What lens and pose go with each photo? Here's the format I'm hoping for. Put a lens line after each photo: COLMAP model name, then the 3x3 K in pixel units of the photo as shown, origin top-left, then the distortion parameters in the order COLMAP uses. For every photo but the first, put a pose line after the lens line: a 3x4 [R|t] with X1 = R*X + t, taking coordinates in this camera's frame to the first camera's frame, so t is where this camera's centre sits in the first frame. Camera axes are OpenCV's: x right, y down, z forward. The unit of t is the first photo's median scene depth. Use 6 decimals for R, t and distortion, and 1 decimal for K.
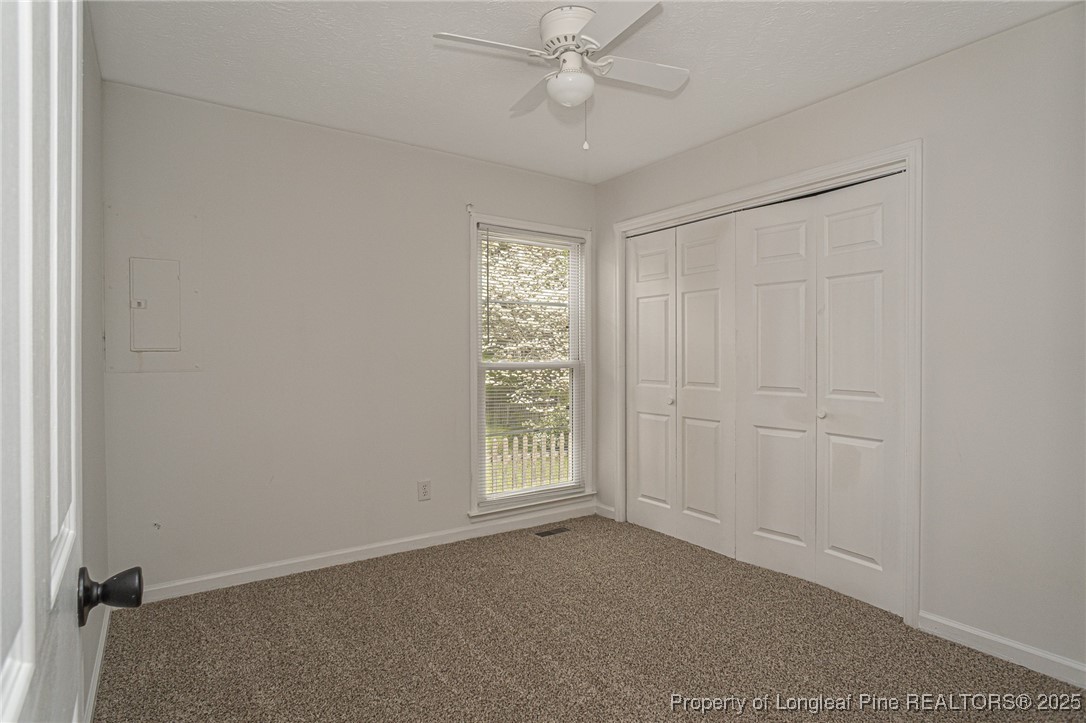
lens RADIAL K [[571.1, 0, 541.8], [0, 571.1, 348.0], [0, 0, 1]] dist [-0.005459, -0.000011]
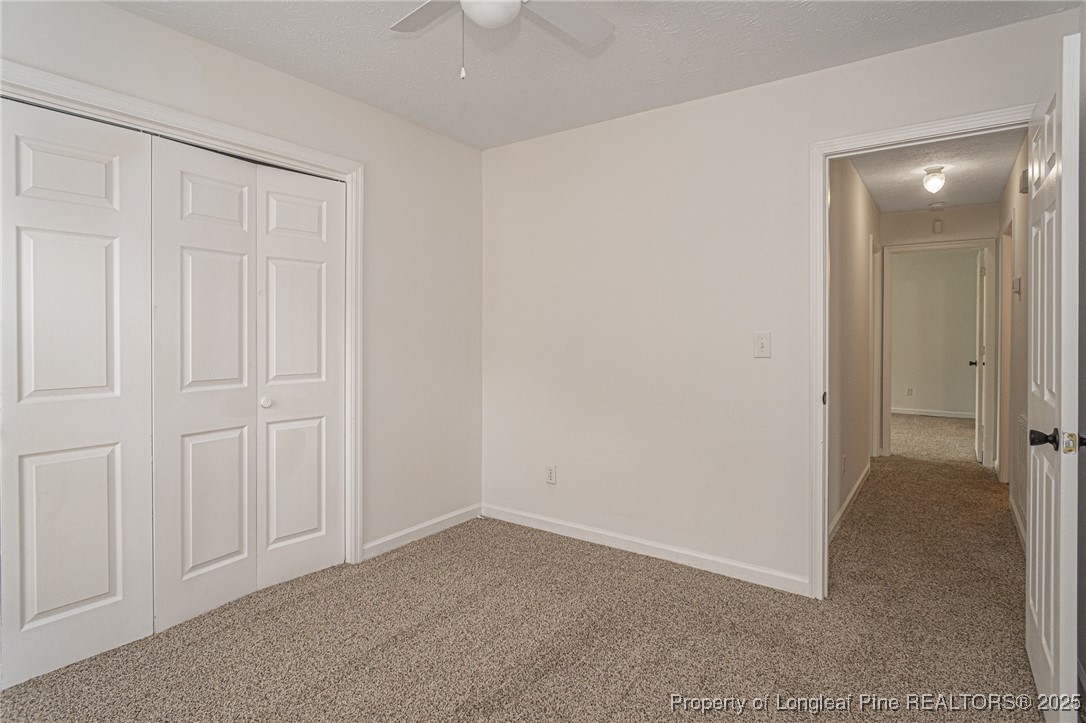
lens RADIAL K [[573.3, 0, 541.3], [0, 573.3, 341.8], [0, 0, 1]] dist [-0.004487, -0.000695]
pose [[-0.343811, -0.001762, 0.939037, -0.465383], [0.000241, 0.999998, 0.001965, 0.012380], [-0.939039, 0.000901, -0.343810, 0.776368]]
